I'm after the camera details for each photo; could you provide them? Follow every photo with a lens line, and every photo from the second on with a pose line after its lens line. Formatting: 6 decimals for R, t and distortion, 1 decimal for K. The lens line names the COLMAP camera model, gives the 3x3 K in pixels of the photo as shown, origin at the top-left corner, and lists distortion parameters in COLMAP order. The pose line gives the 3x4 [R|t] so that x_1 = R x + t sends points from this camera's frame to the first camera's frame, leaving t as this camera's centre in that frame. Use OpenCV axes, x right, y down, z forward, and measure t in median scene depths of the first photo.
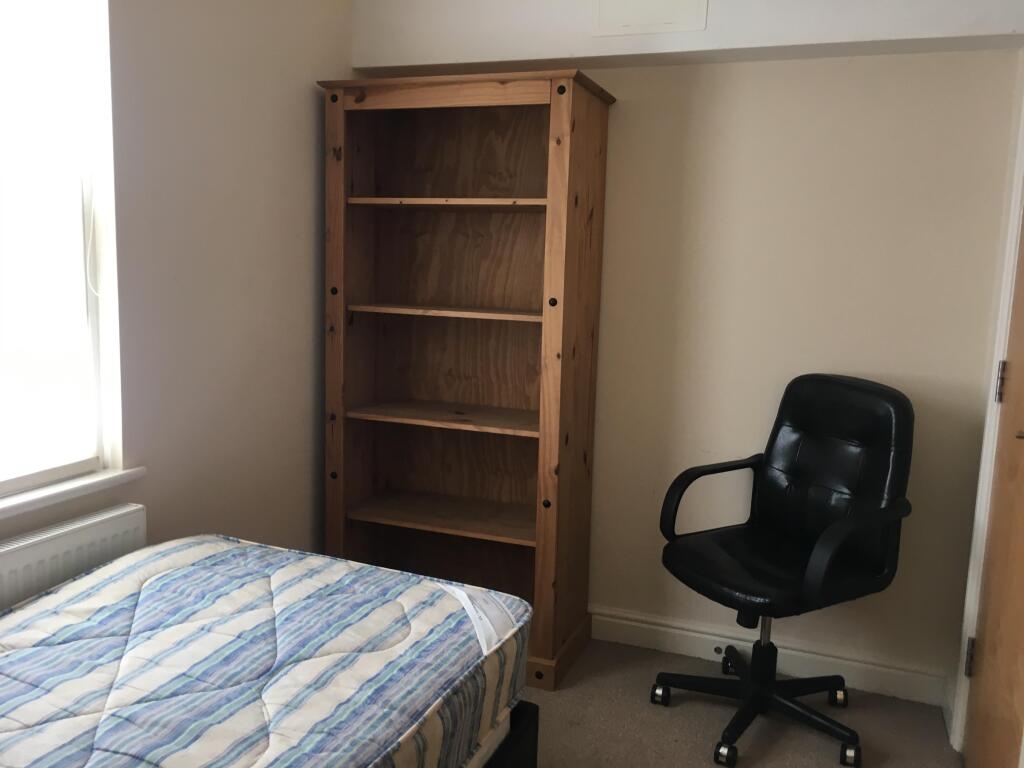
lens RADIAL K [[866.1, 0, 507.0], [0, 866.1, 383.3], [0, 0, 1]] dist [0.008353, 0.002548]
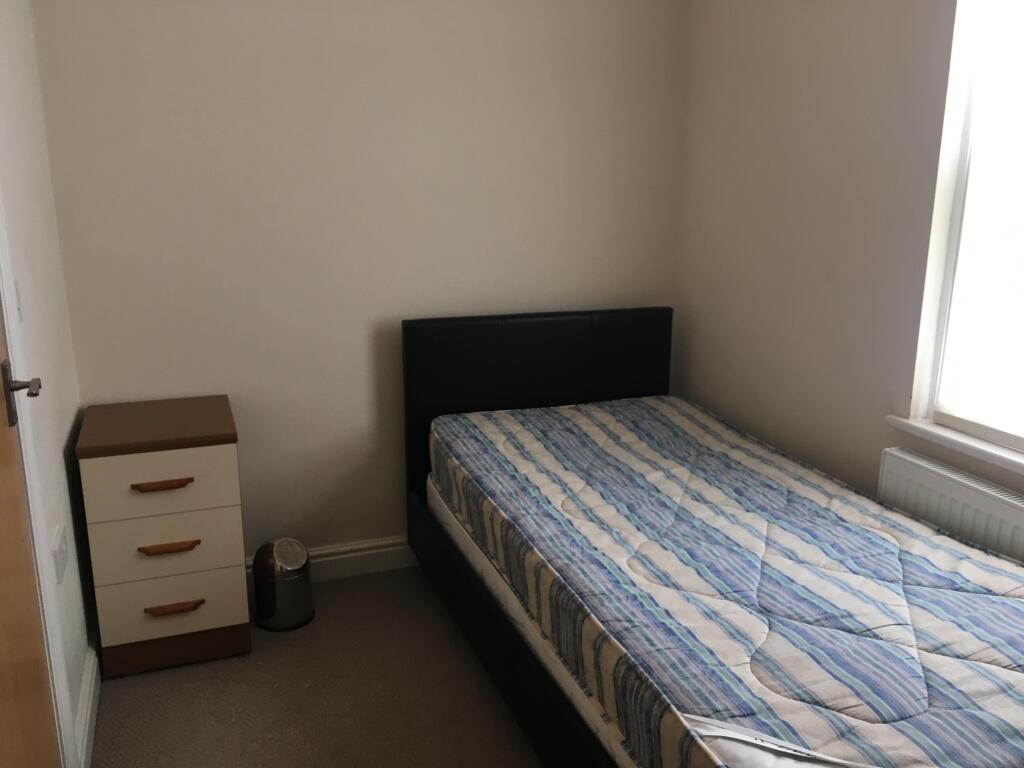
lens RADIAL K [[866.1, 0, 507.7], [0, 866.1, 385.4], [0, 0, 1]] dist [0.008353, 0.002548]
pose [[-0.739618, 0.127762, -0.660789, 0.626037], [-0.127004, 0.937682, 0.323454, -0.230396], [0.660936, 0.323155, -0.677300, 1.420226]]
